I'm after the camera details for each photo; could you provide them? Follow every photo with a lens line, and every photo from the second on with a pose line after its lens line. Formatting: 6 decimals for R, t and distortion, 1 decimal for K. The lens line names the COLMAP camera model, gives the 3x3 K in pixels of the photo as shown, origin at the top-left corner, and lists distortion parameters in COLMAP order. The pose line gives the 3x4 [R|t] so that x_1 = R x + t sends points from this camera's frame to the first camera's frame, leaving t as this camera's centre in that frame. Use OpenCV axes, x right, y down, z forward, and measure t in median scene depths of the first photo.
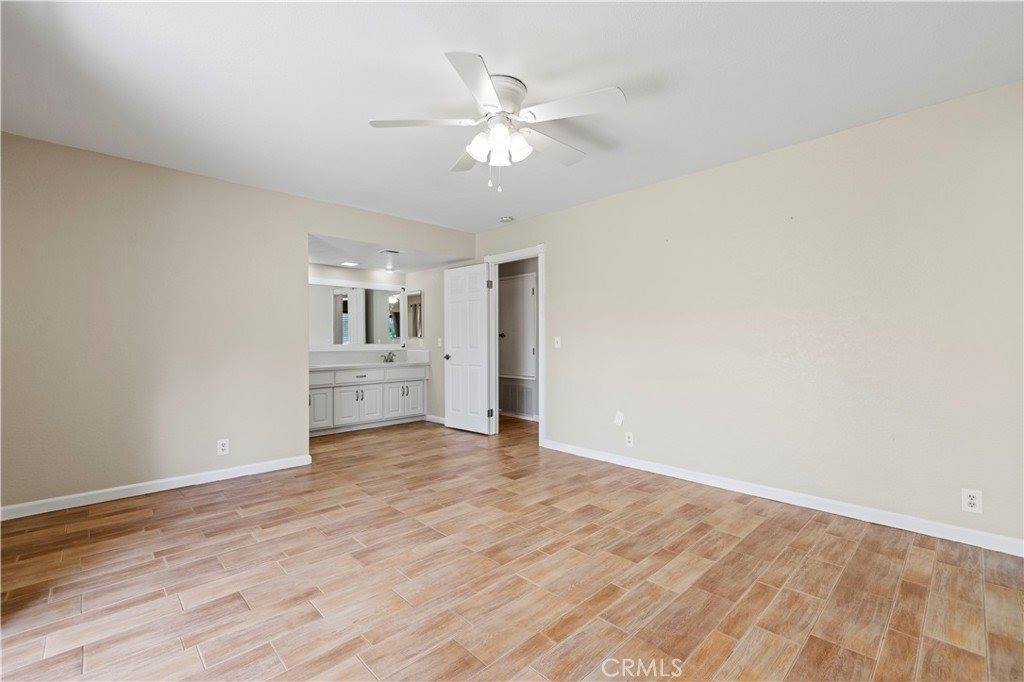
lens RADIAL K [[435.4, 0, 490.0], [0, 435.4, 355.3], [0, 0, 1]] dist [0.007448, -0.000860]
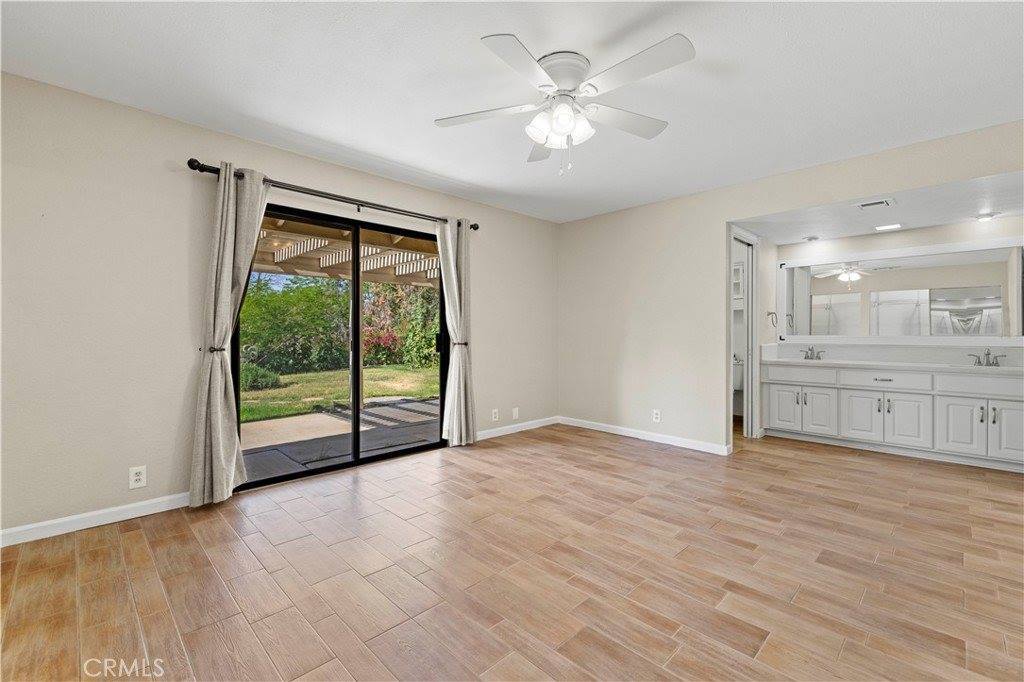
lens RADIAL K [[435.4, 0, 515.3], [0, 435.4, 332.8], [0, 0, 1]] dist [0.007448, -0.000860]
pose [[0.049739, 0.000162, -0.998762, 0.808801], [-0.034939, 0.999388, -0.001578, -0.013597], [0.998151, 0.034974, 0.049714, 0.704472]]
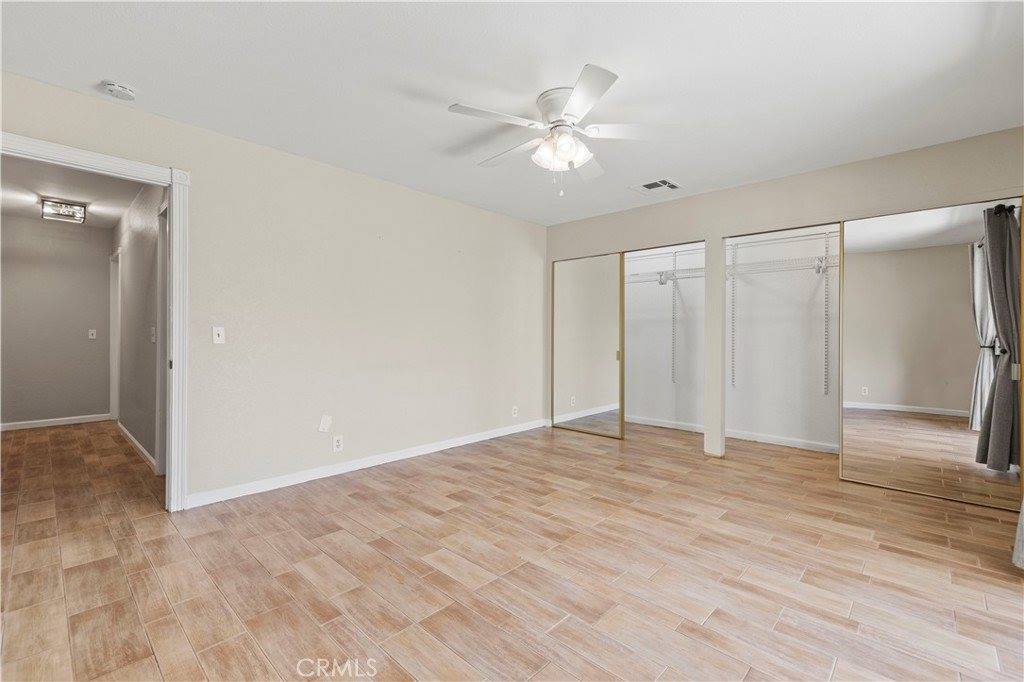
lens RADIAL K [[460.5, 0, 515.0], [0, 460.5, 334.5], [0, 0, 1]] dist [-0.002591, 0.000176]
pose [[-0.086915, 0.005595, 0.996200, -0.906368], [0.029729, 0.999553, -0.003020, -0.020912], [-0.995772, 0.029353, -0.087043, 0.999105]]
